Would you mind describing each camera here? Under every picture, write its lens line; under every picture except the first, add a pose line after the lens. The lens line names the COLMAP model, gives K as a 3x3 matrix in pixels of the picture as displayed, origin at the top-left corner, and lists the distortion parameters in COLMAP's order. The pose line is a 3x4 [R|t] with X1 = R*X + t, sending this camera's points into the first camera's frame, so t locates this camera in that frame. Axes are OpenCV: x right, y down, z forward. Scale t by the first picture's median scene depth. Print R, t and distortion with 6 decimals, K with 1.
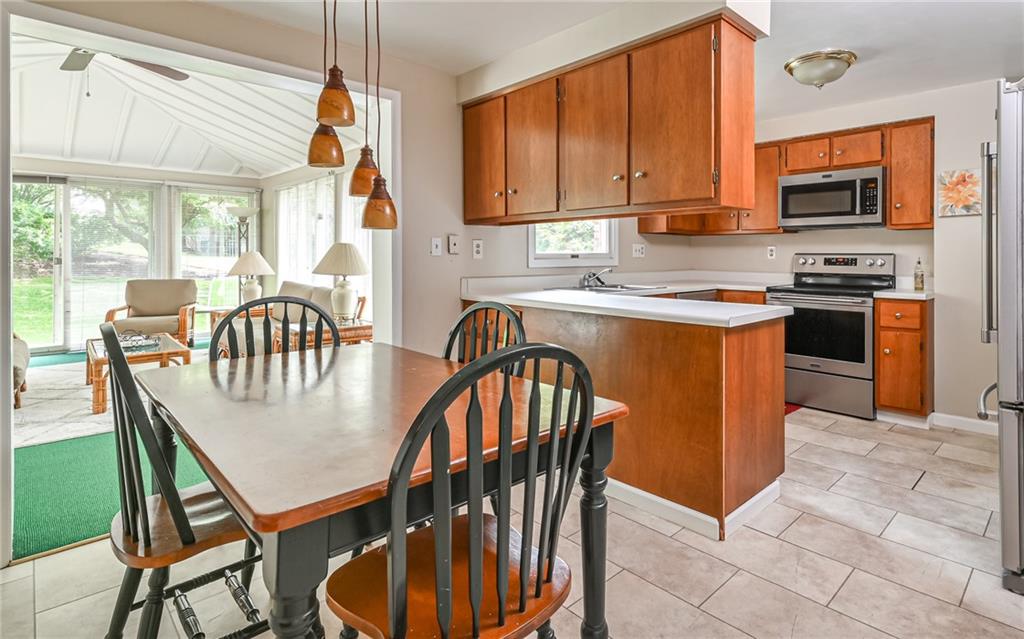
lens RADIAL K [[499.6, 0, 572.6], [0, 499.6, 258.2], [0, 0, 1]] dist [0.001841, -0.000535]
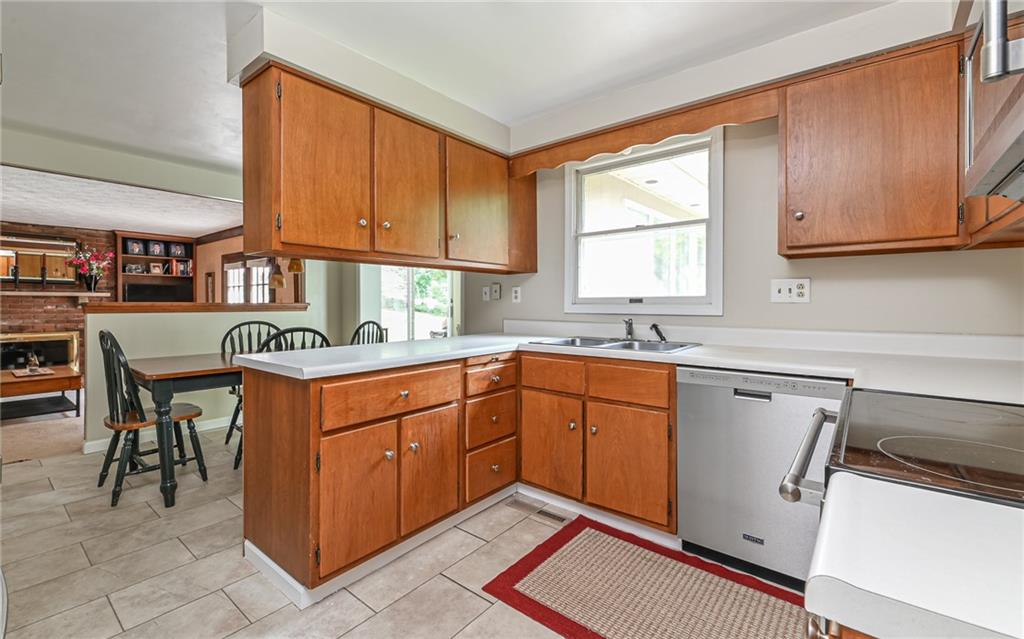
lens RADIAL K [[429.7, 0, 516.3], [0, 429.7, 303.7], [0, 0, 1]] dist [0.001900, -0.000330]
pose [[0.130027, 0.002781, -0.991507, 0.724259], [-0.004555, 0.999987, 0.002207, 0.000059], [0.991500, 0.004229, 0.130038, 0.805492]]
